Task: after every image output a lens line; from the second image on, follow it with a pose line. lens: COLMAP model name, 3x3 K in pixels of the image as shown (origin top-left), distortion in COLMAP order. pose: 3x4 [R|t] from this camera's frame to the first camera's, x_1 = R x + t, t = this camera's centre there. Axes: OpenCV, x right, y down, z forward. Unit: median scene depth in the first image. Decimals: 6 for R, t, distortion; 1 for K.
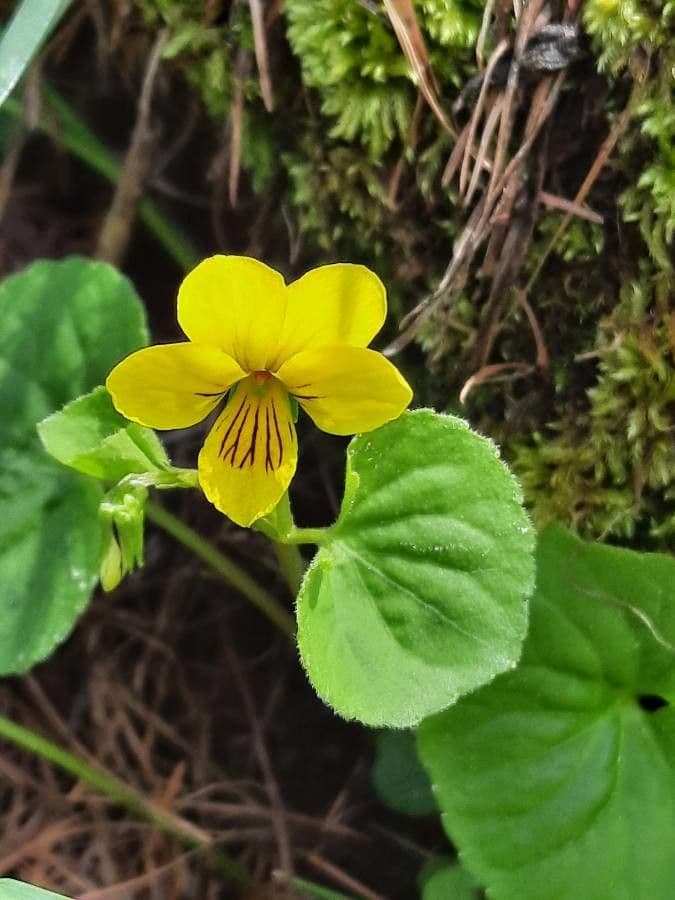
lens RADIAL K [[2889.8, 0, 337.5], [0, 2889.8, 450.0], [0, 0, 1]] dist [0.215366, -0.145073]
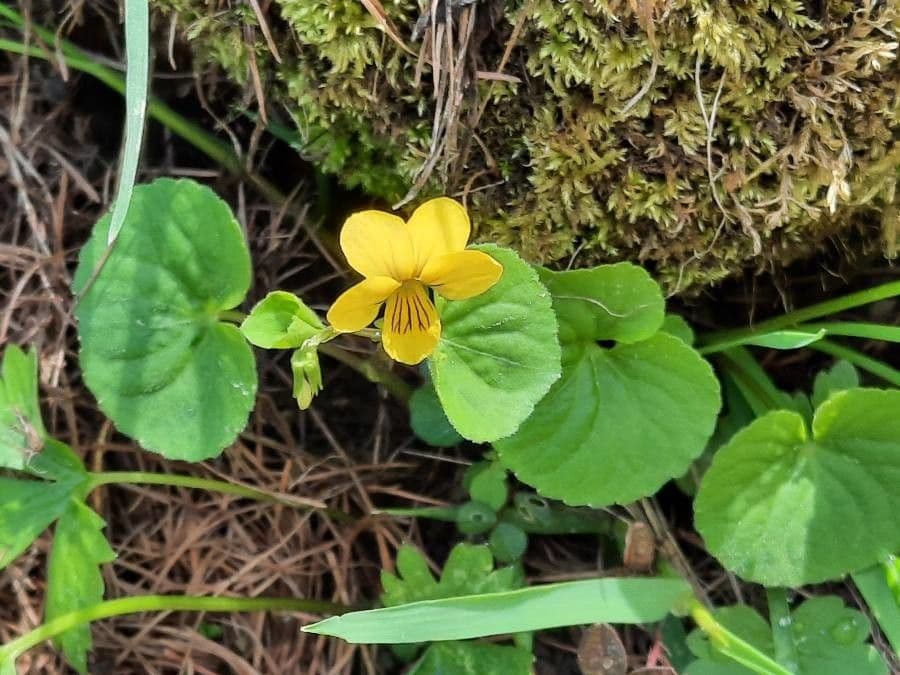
lens RADIAL K [[2889.8, 0, 450.0], [0, 2889.8, 337.5], [0, 0, 1]] dist [0.215366, -0.145073]
pose [[0.936723, -0.307513, 0.167290, -0.242051], [0.271751, 0.940002, 0.206273, -0.275318], [-0.220684, -0.147759, 0.964088, -0.502916]]
